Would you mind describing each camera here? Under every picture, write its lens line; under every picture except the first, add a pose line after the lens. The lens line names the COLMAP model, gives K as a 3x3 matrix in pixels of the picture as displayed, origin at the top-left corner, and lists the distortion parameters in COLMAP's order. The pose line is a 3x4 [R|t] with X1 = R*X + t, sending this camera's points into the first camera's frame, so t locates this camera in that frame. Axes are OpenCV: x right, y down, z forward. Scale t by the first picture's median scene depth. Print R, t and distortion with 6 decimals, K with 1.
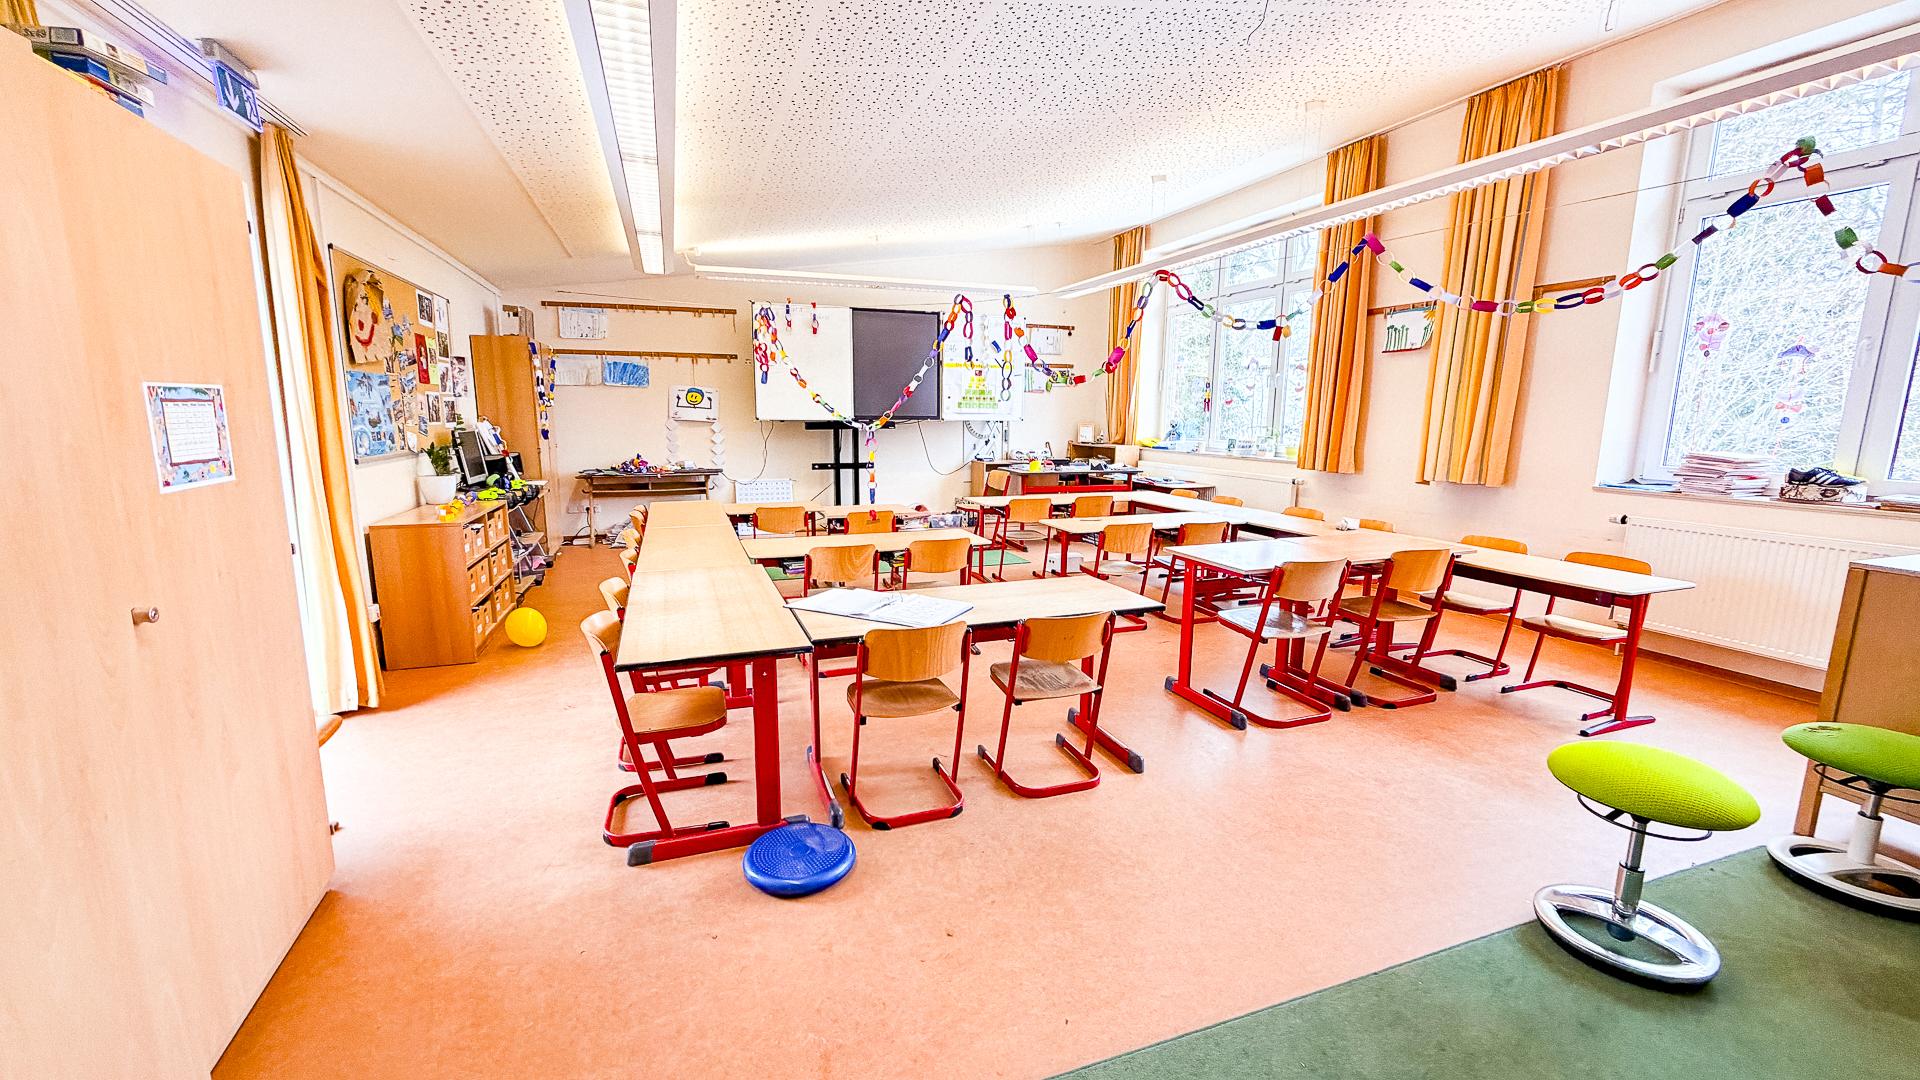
lens RADIAL K [[757.5, 0, 960.0], [0, 757.5, 540.0], [0, 0, 1]] dist [-0.000157, -0.000091]
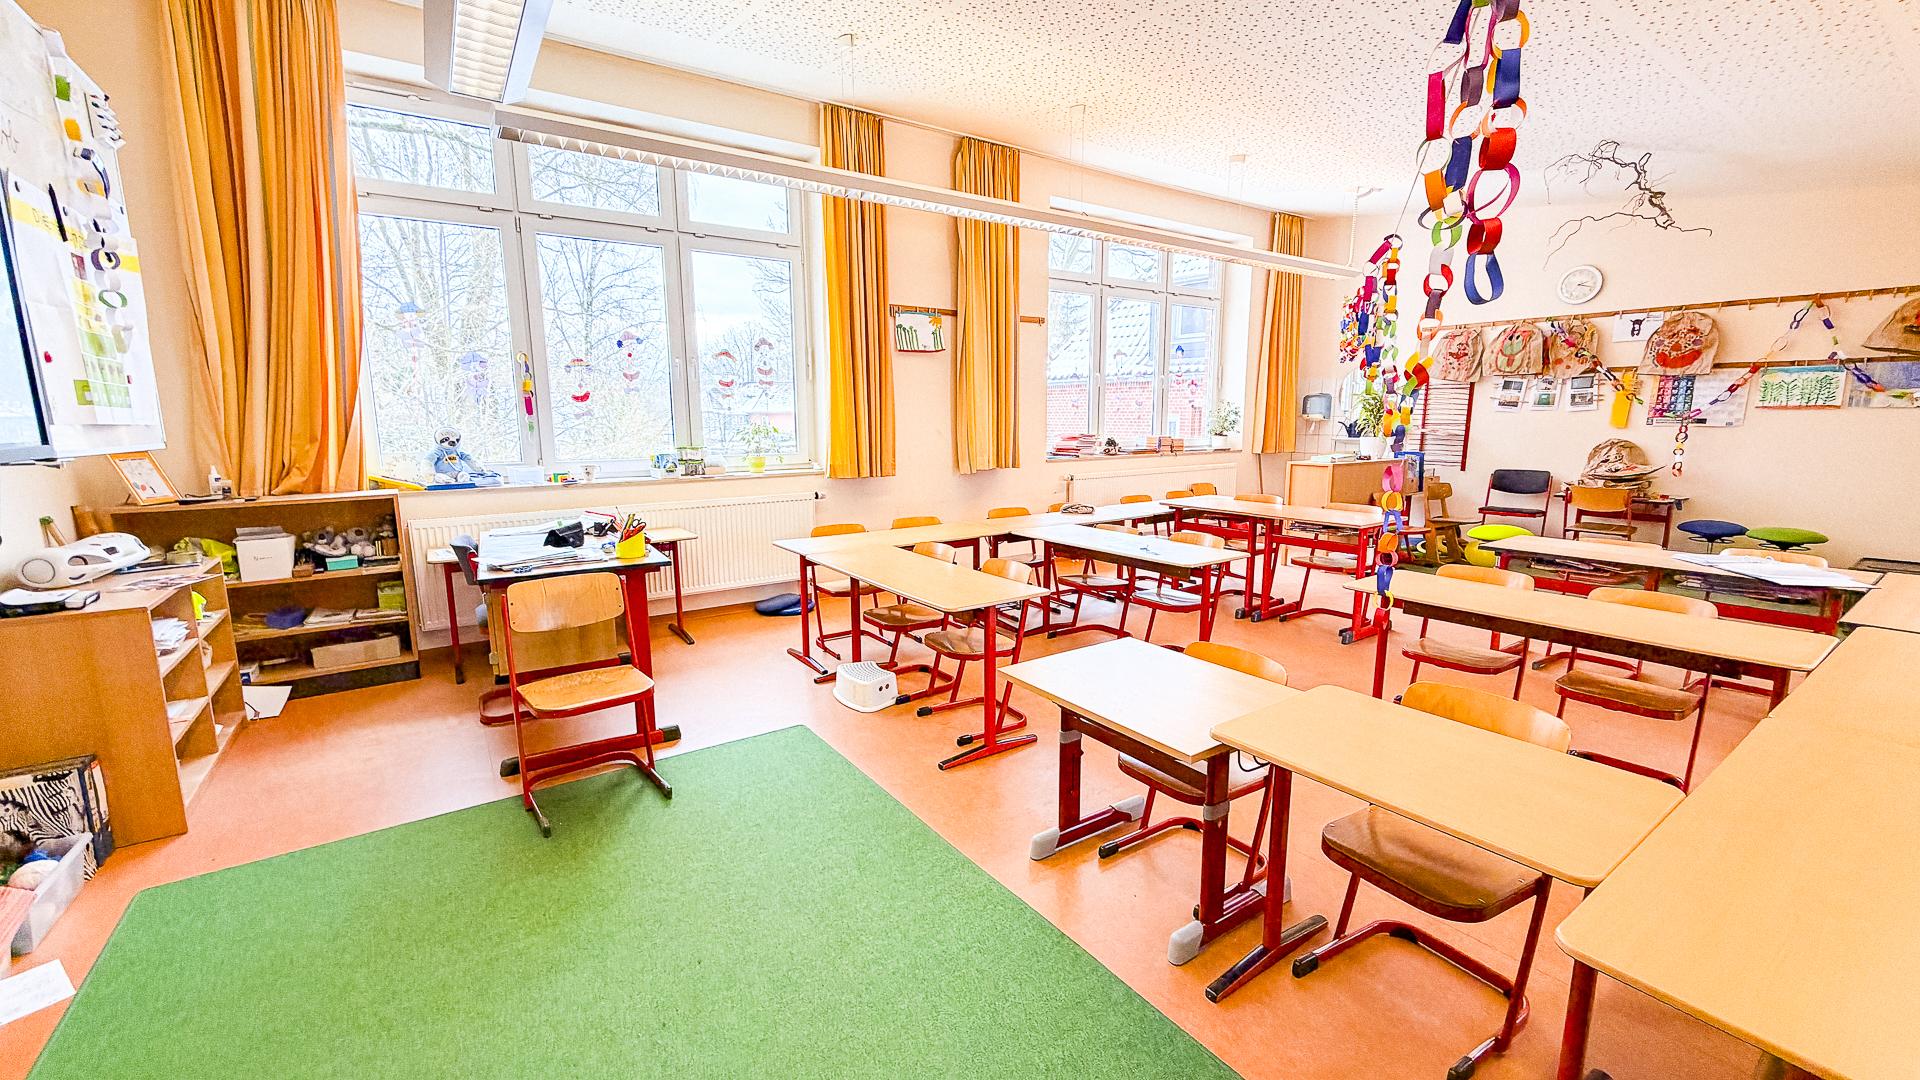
lens RADIAL K [[757.5, 0, 960.0], [0, 757.5, 540.0], [0, 0, 1]] dist [-0.000157, -0.000091]
pose [[-0.247355, -0.167541, 0.954330, -0.452774], [0.168054, 0.962591, 0.212549, -0.209194], [-0.954240, 0.212954, -0.209946, 1.197979]]
